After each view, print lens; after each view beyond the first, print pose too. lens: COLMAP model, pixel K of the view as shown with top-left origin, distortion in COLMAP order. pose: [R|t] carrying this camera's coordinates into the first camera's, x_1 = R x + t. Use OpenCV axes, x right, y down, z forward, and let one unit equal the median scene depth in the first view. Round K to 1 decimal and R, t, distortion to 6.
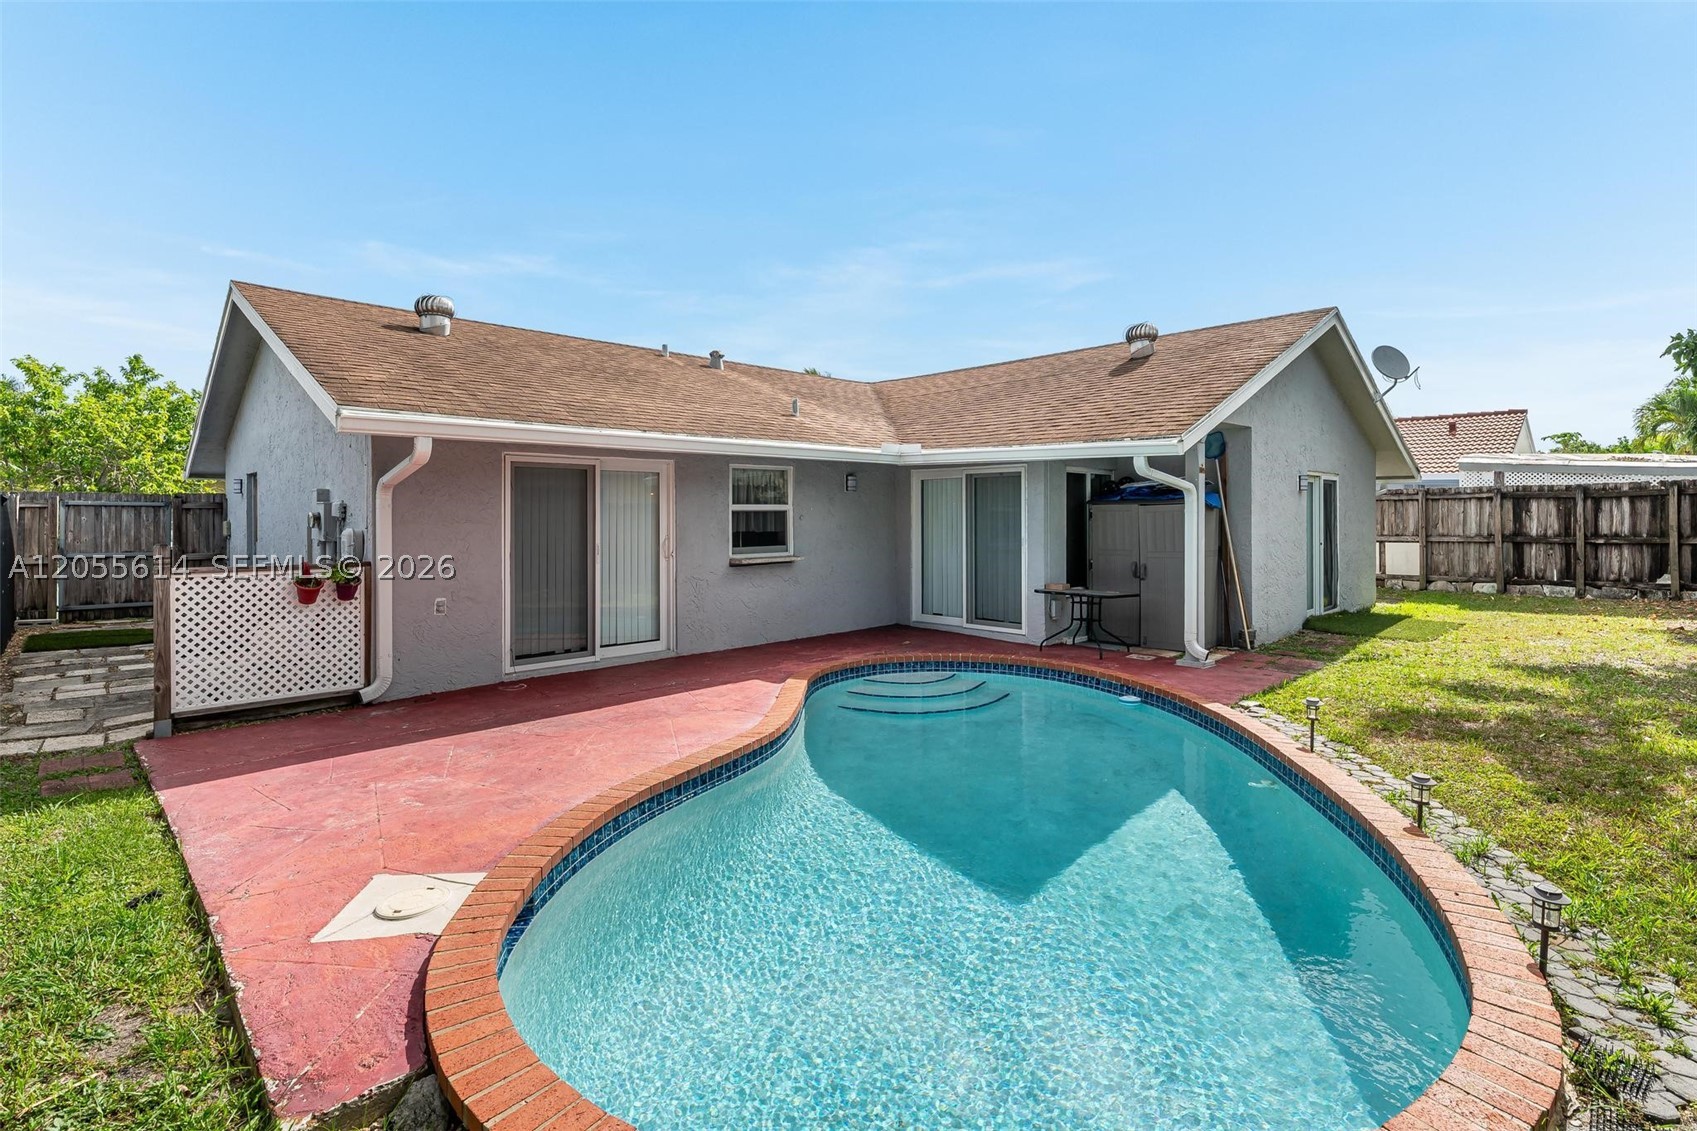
lens RADIAL K [[771.9, 0, 824.5], [0, 771.9, 511.0], [0, 0, 1]] dist [0.003520, 0.000824]
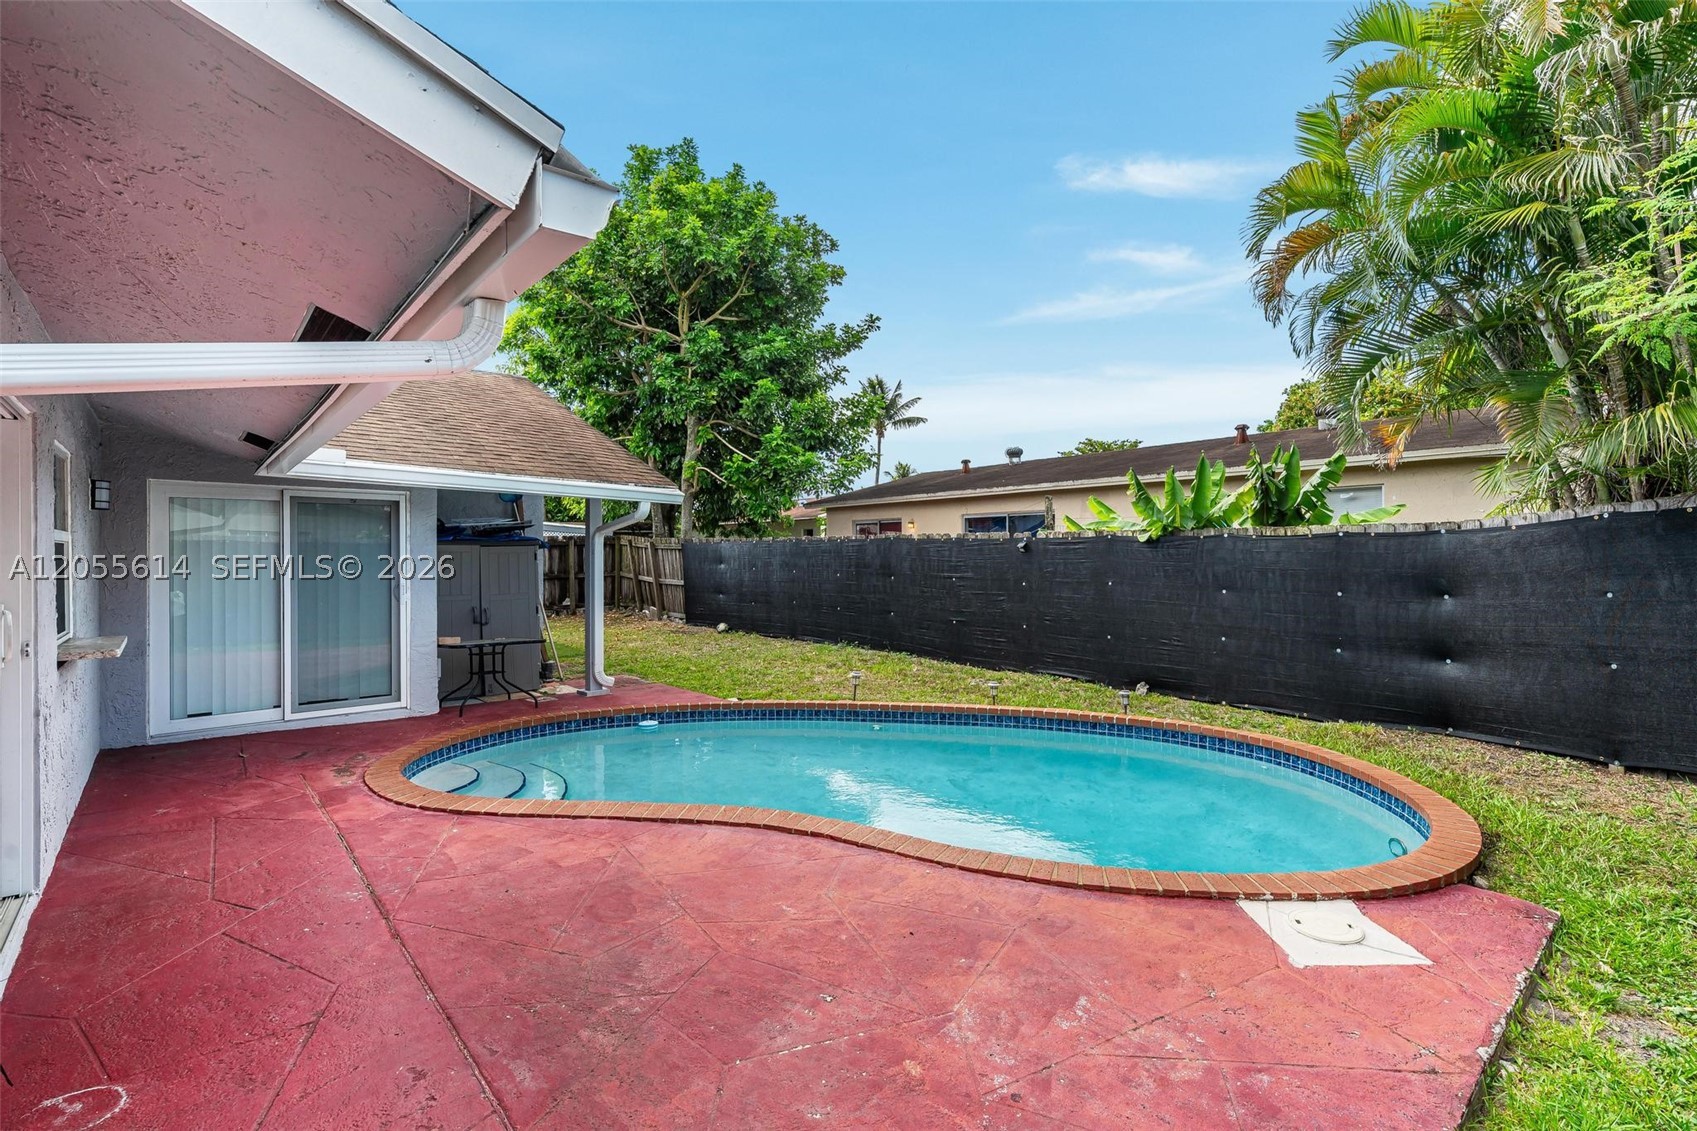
lens RADIAL K [[771.9, 0, 844.8], [0, 771.9, 560.6], [0, 0, 1]] dist [0.003520, 0.000824]
pose [[0.058252, -0.000890, 0.998302, -0.558723], [-0.000462, 0.999999, 0.000918, 0.010073], [-0.998302, -0.000514, 0.058251, 0.555738]]
